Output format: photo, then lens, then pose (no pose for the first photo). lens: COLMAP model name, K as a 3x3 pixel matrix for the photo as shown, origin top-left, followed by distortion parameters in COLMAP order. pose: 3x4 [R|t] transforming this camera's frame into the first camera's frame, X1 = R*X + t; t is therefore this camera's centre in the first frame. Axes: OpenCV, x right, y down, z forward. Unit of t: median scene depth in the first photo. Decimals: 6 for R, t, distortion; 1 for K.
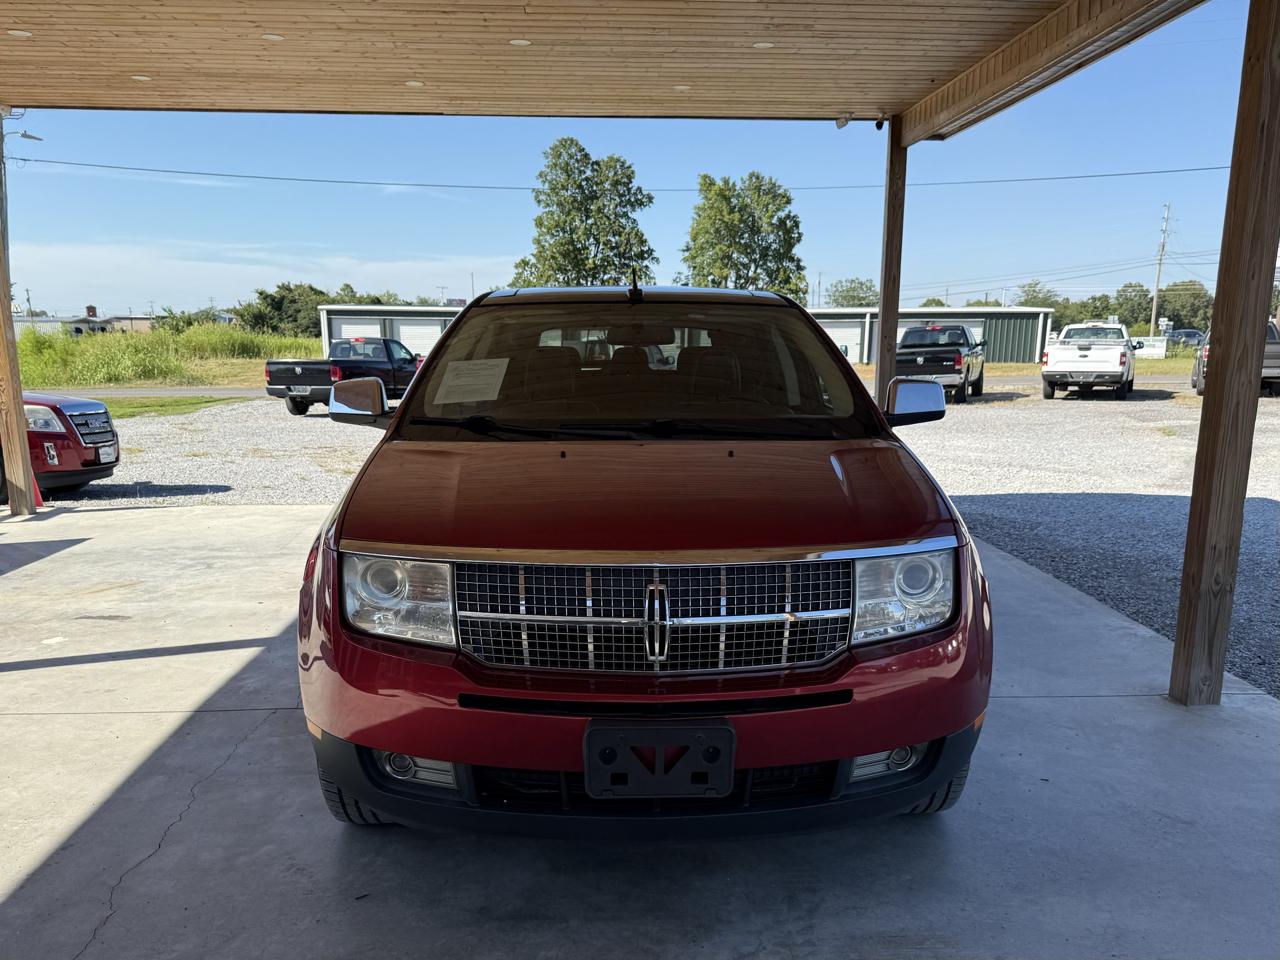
lens RADIAL K [[1054.7, 0, 649.7], [0, 1054.7, 616.2], [0, 0, 1]] dist [0.124373, -0.222654]
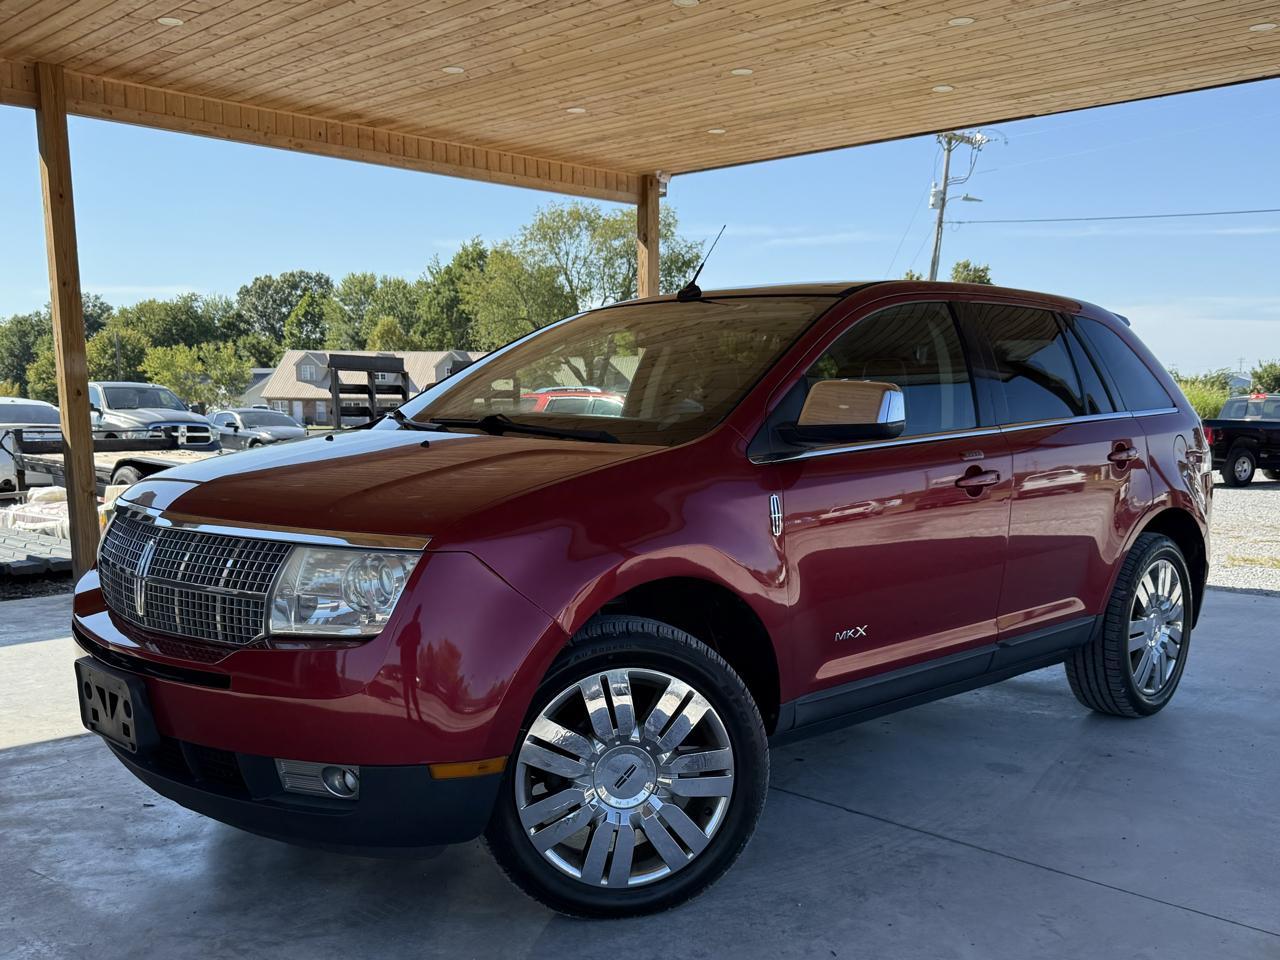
lens RADIAL K [[1197.9, 0, 643.2], [0, 1197.9, 612.7], [0, 0, 1]] dist [0.160335, -0.318875]
pose [[0.678682, 0.128861, -0.723039, 0.496494], [-0.189939, 0.981790, -0.003311, -0.020462], [0.709446, 0.139580, 0.690799, 0.213087]]
